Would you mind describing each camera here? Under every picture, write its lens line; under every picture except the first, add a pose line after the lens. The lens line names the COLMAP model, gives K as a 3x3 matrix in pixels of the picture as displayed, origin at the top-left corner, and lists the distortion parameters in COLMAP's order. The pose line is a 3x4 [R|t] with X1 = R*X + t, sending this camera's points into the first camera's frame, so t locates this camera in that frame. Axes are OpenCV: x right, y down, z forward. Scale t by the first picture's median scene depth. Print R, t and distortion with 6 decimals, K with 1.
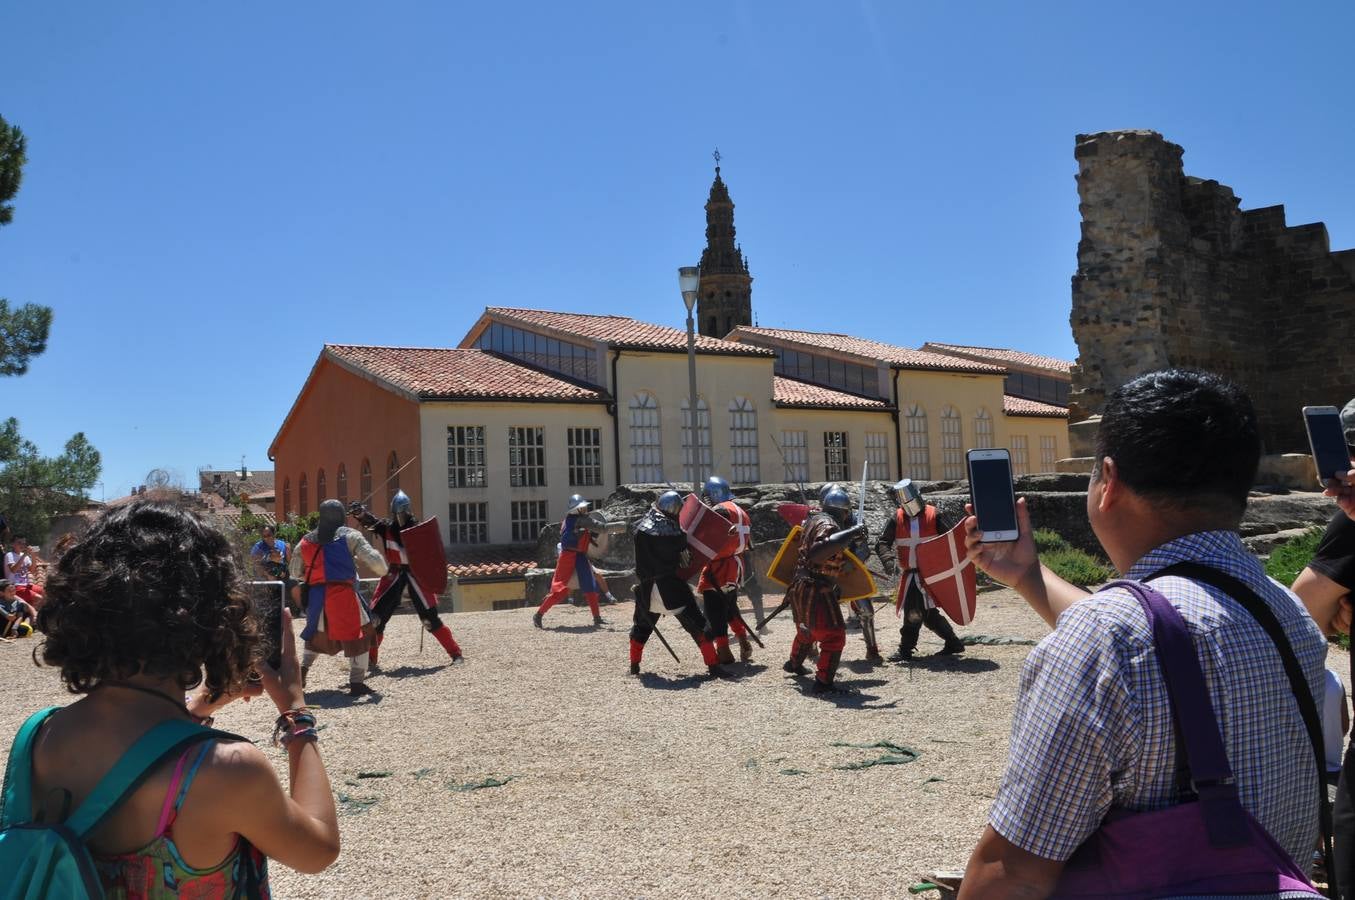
lens RADIAL K [[1084.0, 0, 679.9], [0, 1084.0, 463.0], [0, 0, 1]] dist [-0.115662, 0.062662]
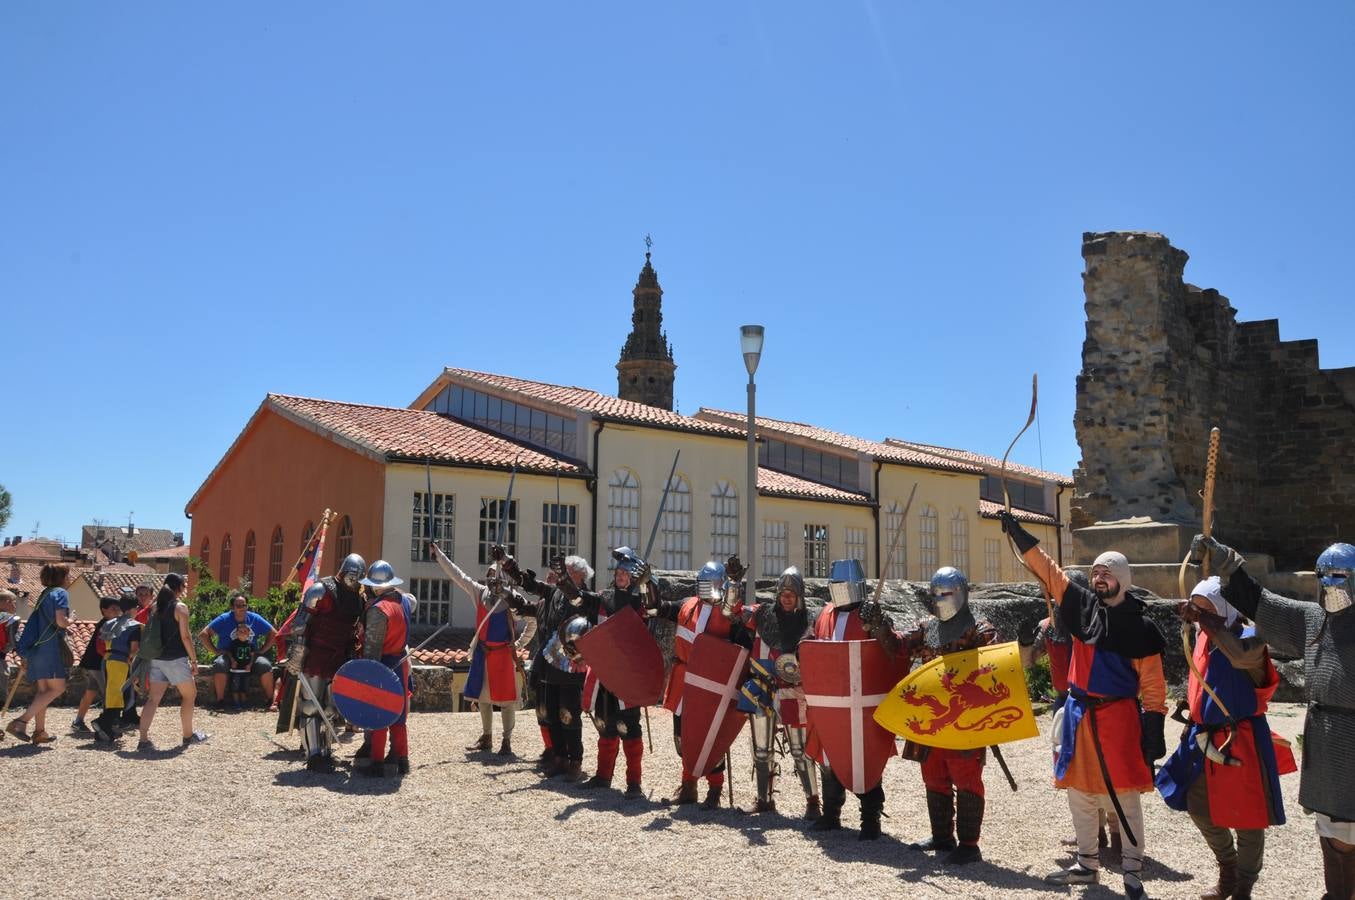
lens RADIAL K [[1084.0, 0, 679.9], [0, 1084.0, 463.0], [0, 0, 1]] dist [-0.115662, 0.062662]
pose [[0.993439, 0.063492, 0.095117, -0.074744], [-0.055524, 0.994901, -0.084192, 0.004146], [-0.099978, 0.078359, 0.991899, 0.084007]]
